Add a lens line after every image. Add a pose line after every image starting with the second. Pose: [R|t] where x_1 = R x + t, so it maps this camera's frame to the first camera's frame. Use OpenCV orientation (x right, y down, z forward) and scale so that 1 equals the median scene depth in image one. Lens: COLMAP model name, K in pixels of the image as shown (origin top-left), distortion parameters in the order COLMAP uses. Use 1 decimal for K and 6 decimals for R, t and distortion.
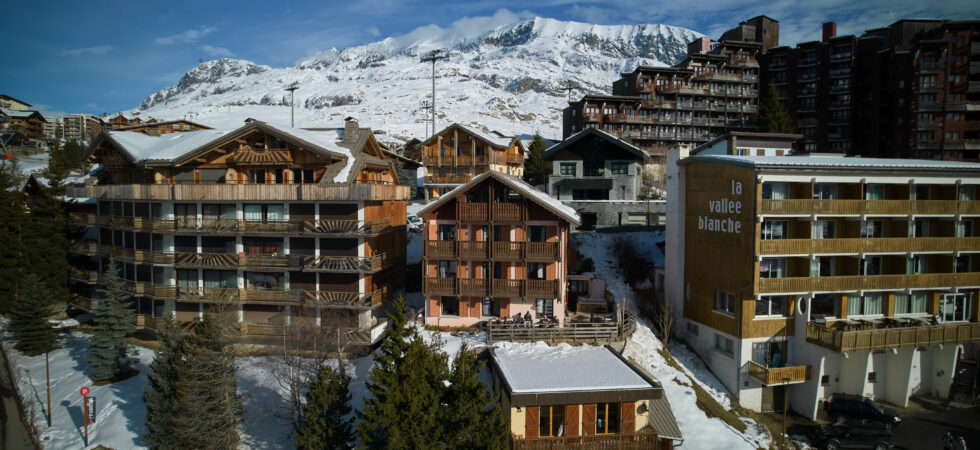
lens RADIAL K [[627.4, 0, 490.0], [0, 627.4, 225.0], [0, 0, 1]] dist [-0.089030, 0.074500]
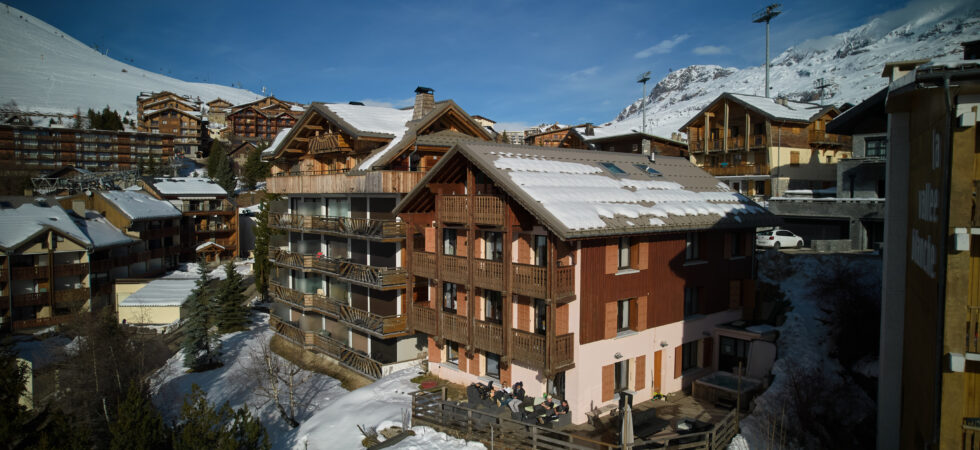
lens RADIAL K [[627.4, 0, 490.0], [0, 627.4, 225.0], [0, 0, 1]] dist [-0.089030, 0.074500]
pose [[0.751188, 0.029447, -0.659431, 0.324462], [-0.033252, 0.999424, 0.006750, -0.008330], [0.659250, 0.016857, 0.751735, 0.425549]]
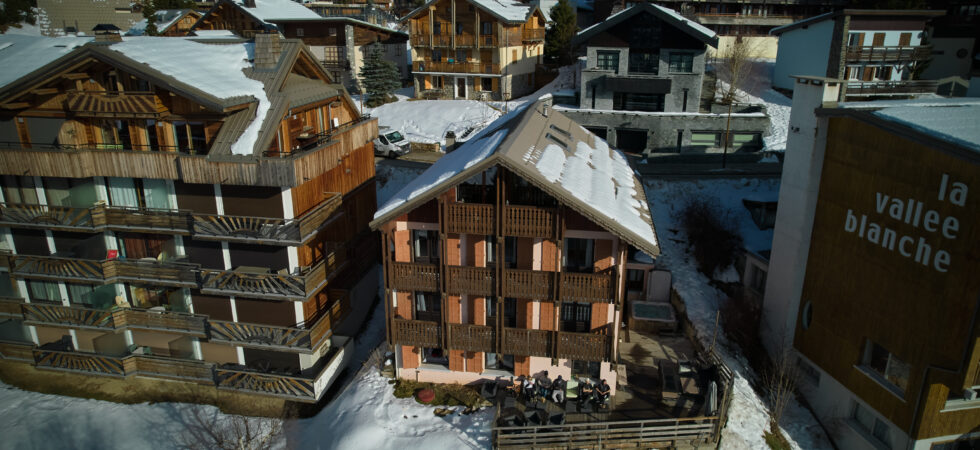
lens RADIAL K [[627.4, 0, 490.0], [0, 627.4, 225.0], [0, 0, 1]] dist [-0.089030, 0.074500]
pose [[0.999853, 0.002908, -0.016885, 0.001736], [0.001591, 0.965465, 0.260528, -0.127502], [0.017060, -0.260516, 0.965319, 0.349106]]
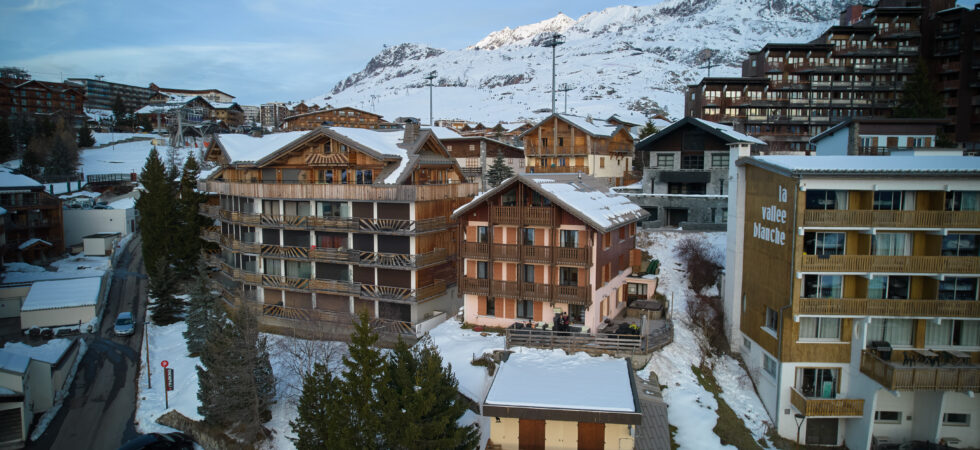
lens RADIAL K [[627.4, 0, 490.0], [0, 627.4, 225.0], [0, 0, 1]] dist [-0.089030, 0.074500]
pose [[0.962920, 0.021754, -0.268908, 0.171833], [-0.011827, 0.999189, 0.038483, -0.033747], [0.269527, -0.033876, 0.962397, 0.019458]]
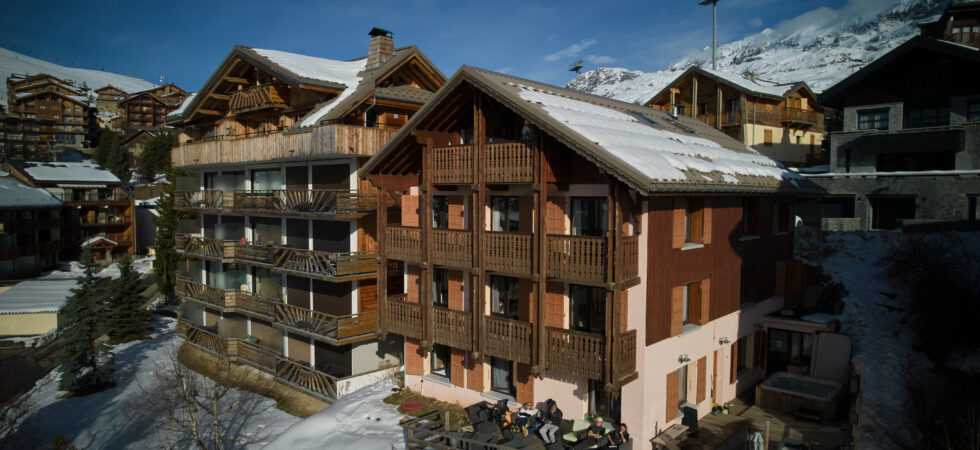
lens RADIAL K [[627.4, 0, 490.0], [0, 627.4, 225.0], [0, 0, 1]] dist [-0.089030, 0.074500]
pose [[0.836283, 0.024917, -0.547732, 0.194160], [-0.027309, 0.999620, 0.003778, 0.015731], [0.547618, 0.011798, 0.836645, 0.489501]]
